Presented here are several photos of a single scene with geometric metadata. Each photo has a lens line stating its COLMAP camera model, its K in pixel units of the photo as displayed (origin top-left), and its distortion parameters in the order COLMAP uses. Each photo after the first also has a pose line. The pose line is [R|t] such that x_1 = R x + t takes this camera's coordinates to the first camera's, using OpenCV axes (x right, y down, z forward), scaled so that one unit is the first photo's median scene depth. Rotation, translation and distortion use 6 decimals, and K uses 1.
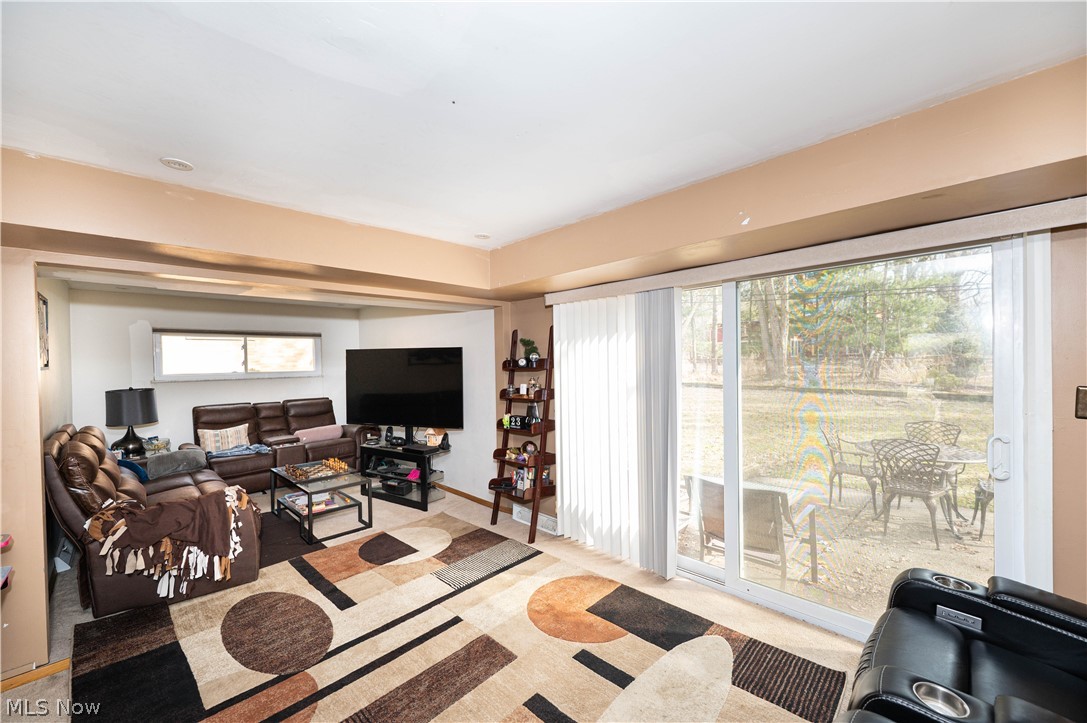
lens RADIAL K [[431.5, 0, 544.5], [0, 431.5, 362.4], [0, 0, 1]] dist [-0.001794, -0.000024]
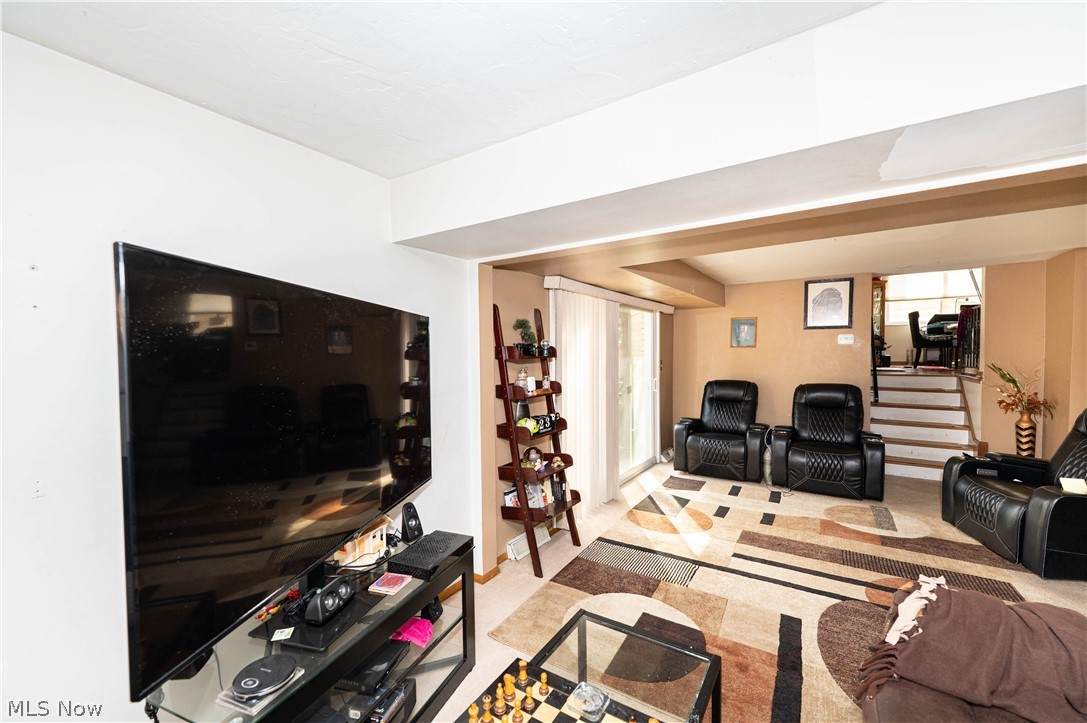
lens RADIAL K [[431.5, 0, 545.3], [0, 431.5, 361.3], [0, 0, 1]] dist [-0.001794, -0.000024]
pose [[-0.200510, -0.002937, 0.979687, -0.937832], [0.011452, 0.999920, 0.005341, 0.020757], [-0.979625, 0.012290, -0.200460, 1.281235]]
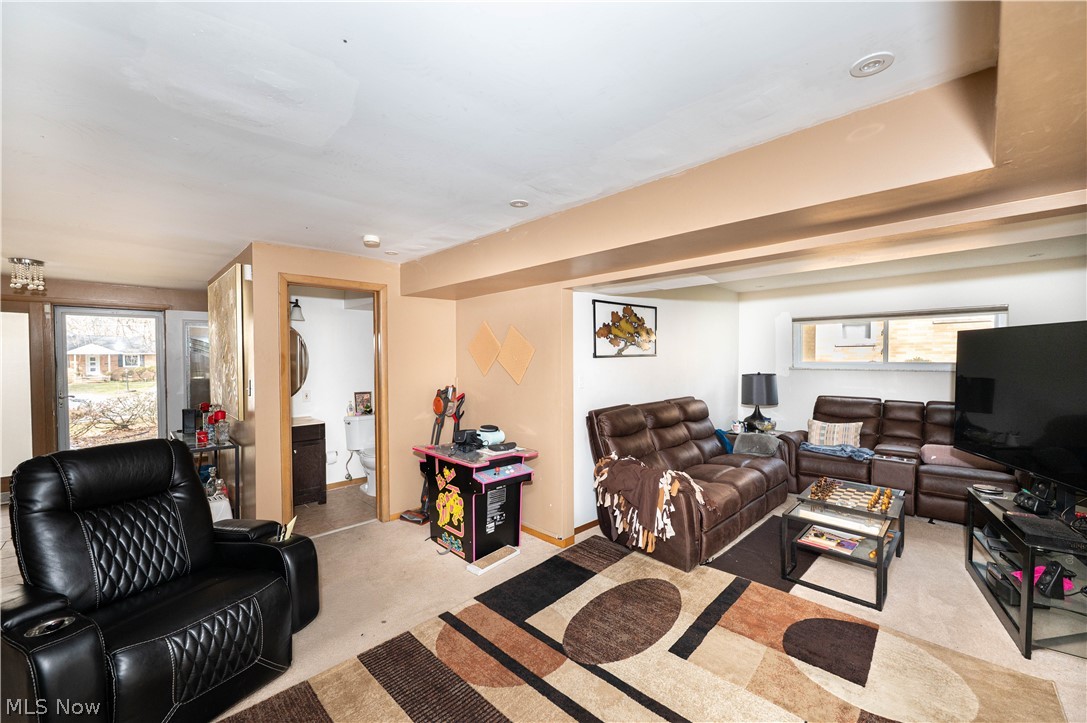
lens RADIAL K [[431.5, 0, 542.3], [0, 431.5, 364.5], [0, 0, 1]] dist [-0.001794, -0.000024]
pose [[-0.014967, 0.034028, -0.999309, 0.263631], [0.002717, 0.999418, 0.033991, -0.005139], [0.999884, -0.002206, -0.015051, 0.582891]]
